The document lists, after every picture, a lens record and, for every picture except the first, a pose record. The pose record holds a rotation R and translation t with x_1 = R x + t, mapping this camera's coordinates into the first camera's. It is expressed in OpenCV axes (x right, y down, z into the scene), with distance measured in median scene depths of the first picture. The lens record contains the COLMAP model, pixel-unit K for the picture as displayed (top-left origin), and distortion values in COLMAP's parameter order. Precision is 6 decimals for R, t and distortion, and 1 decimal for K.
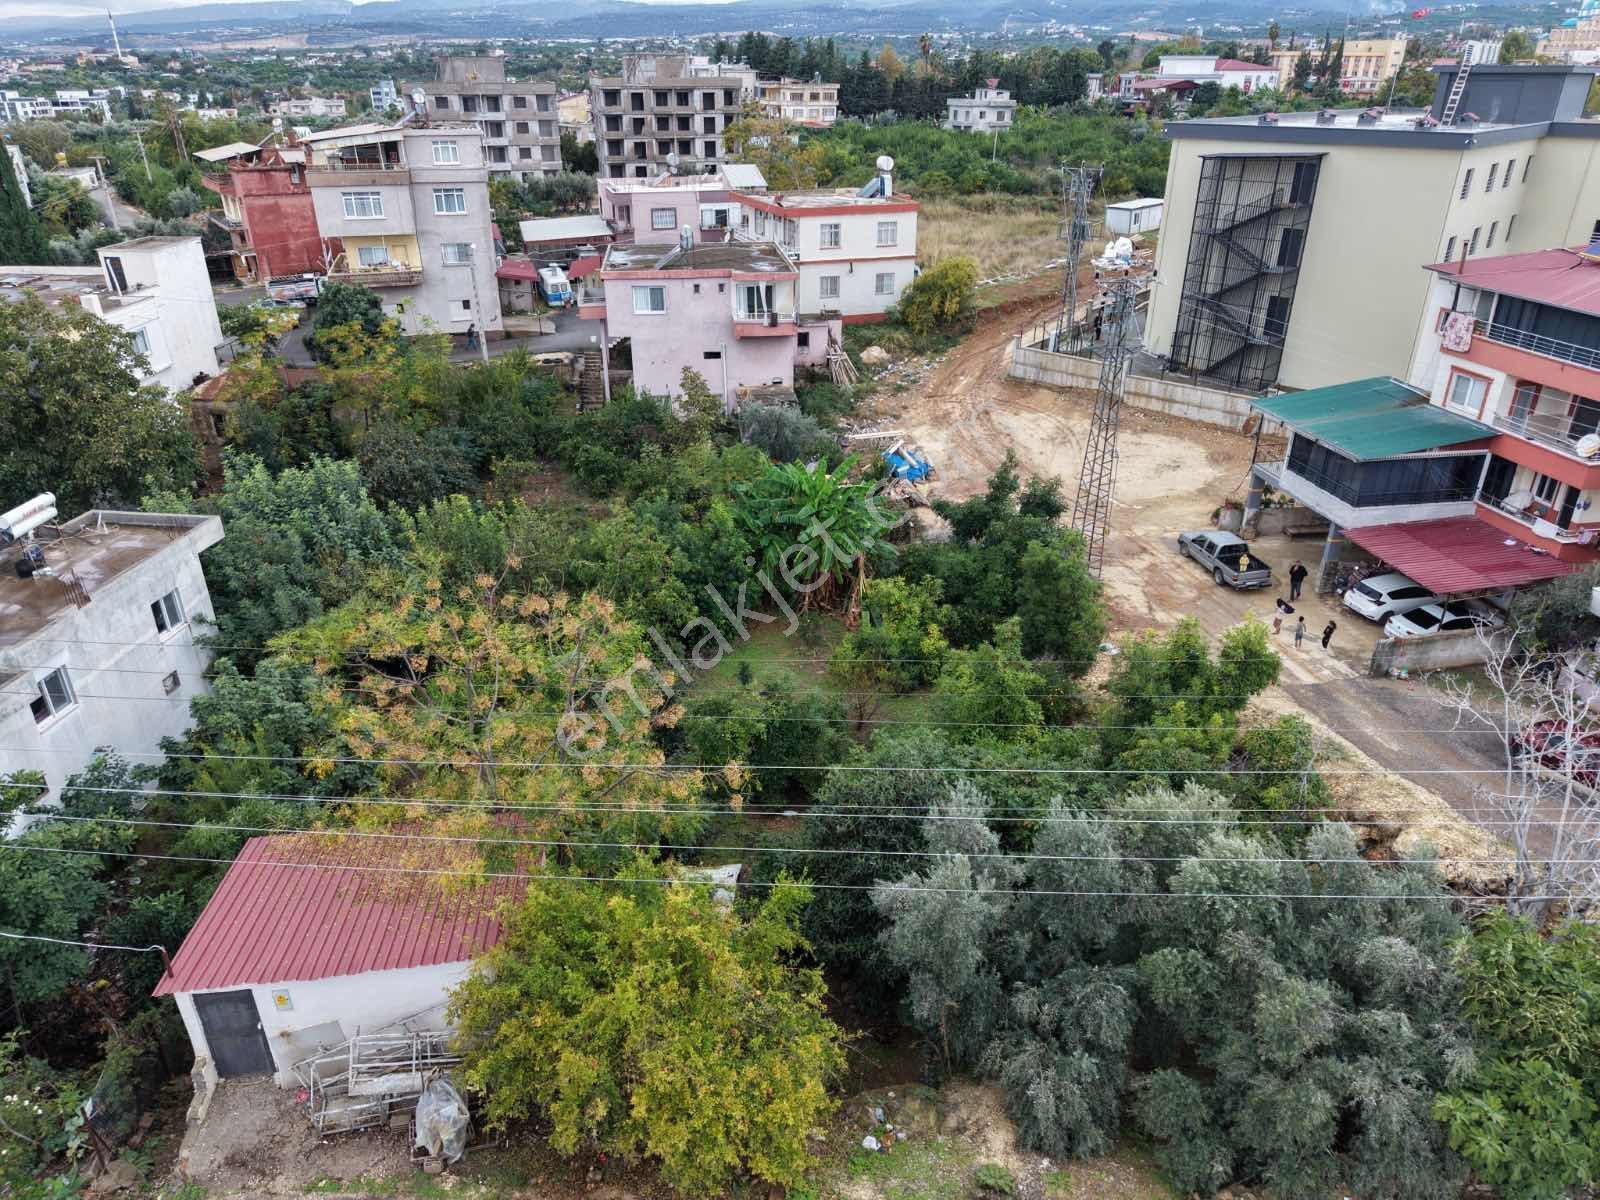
lens RADIAL K [[1067.3, 0, 800.0], [0, 1067.3, 600.0], [0, 0, 1]] dist [0.019262, -0.021406]
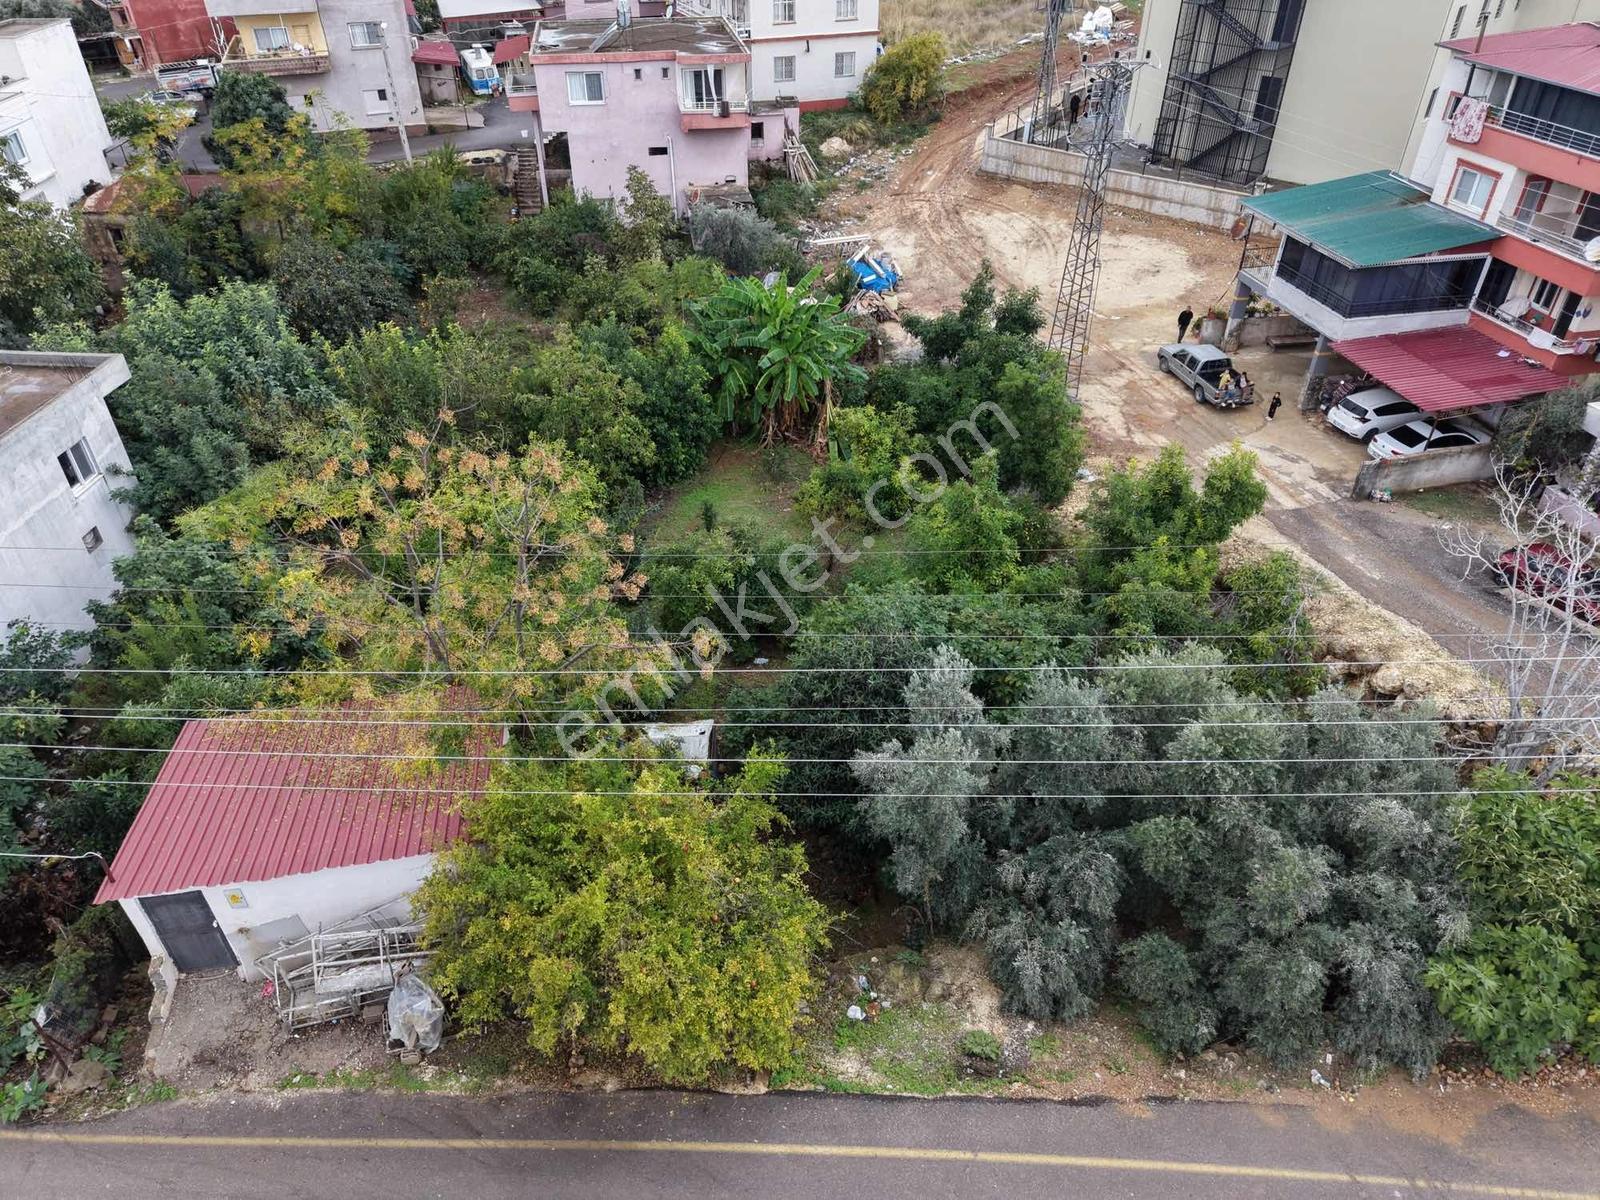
lens RADIAL K [[1067.3, 0, 800.0], [0, 1067.3, 600.0], [0, 0, 1]] dist [0.019262, -0.021406]
pose [[0.999069, -0.027135, 0.033550, -0.003470], [0.020707, 0.983641, 0.178947, -0.020529], [-0.037857, -0.178086, 0.983287, 0.040933]]
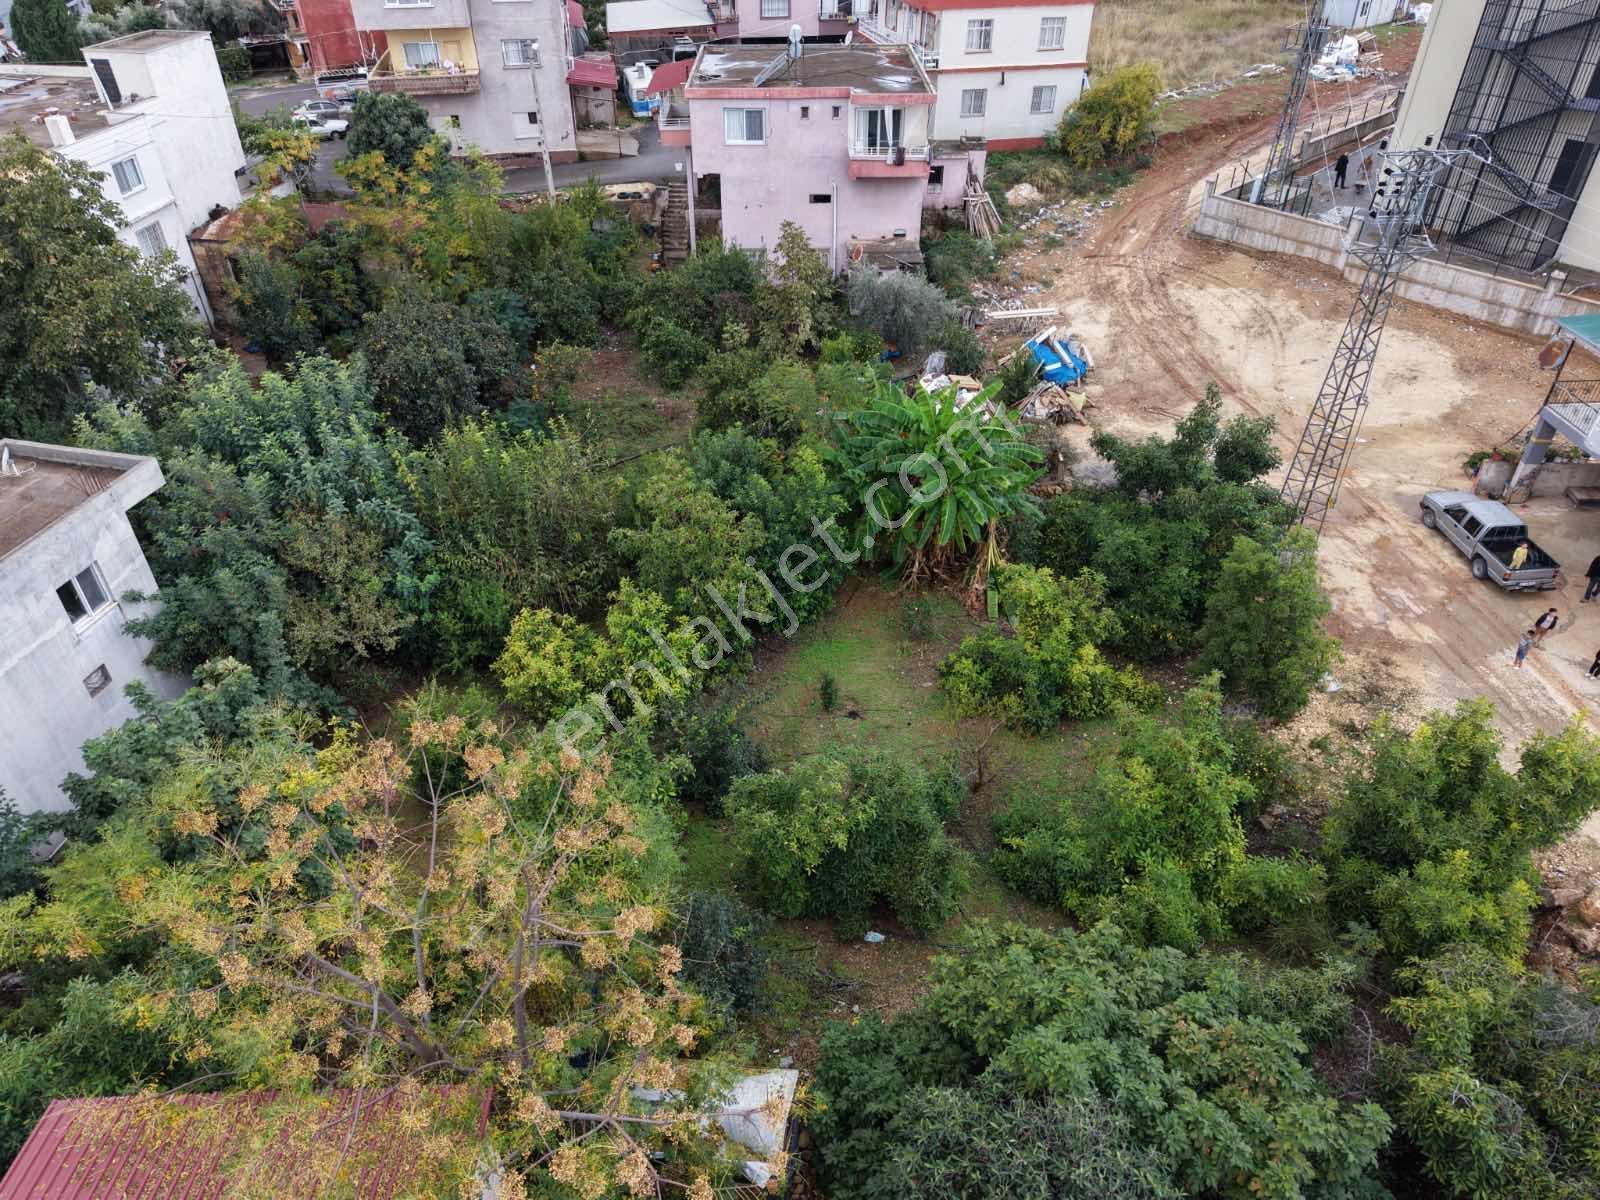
lens RADIAL K [[1067.3, 0, 800.0], [0, 1067.3, 600.0], [0, 0, 1]] dist [0.019262, -0.021406]
pose [[0.993637, 0.065951, -0.091302, -0.006435], [-0.048388, 0.981976, 0.182709, -0.120867], [0.101706, -0.177128, 0.978918, 0.239576]]
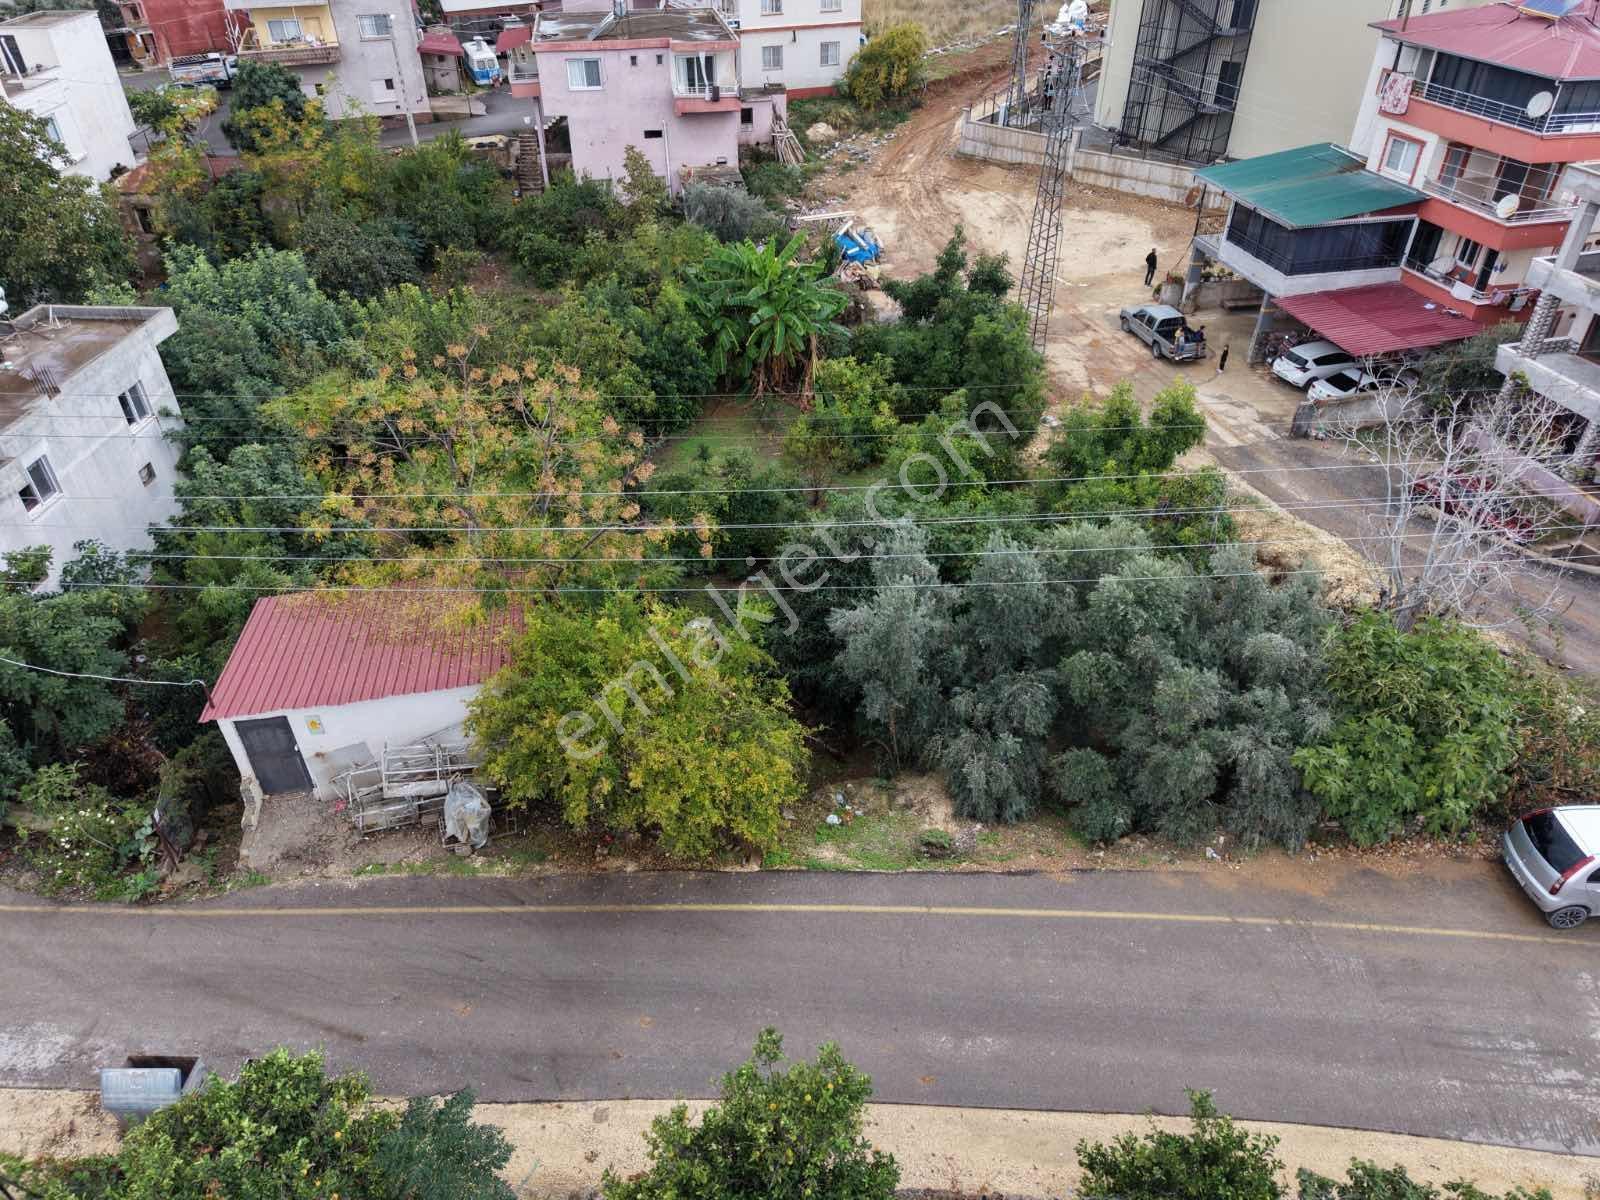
lens RADIAL K [[1067.3, 0, 800.0], [0, 1067.3, 600.0], [0, 0, 1]] dist [0.019262, -0.021406]
pose [[0.998619, -0.034810, 0.039346, -0.003702], [0.027252, 0.983559, 0.178518, 0.023703], [-0.044913, -0.177199, 0.983150, -0.051332]]
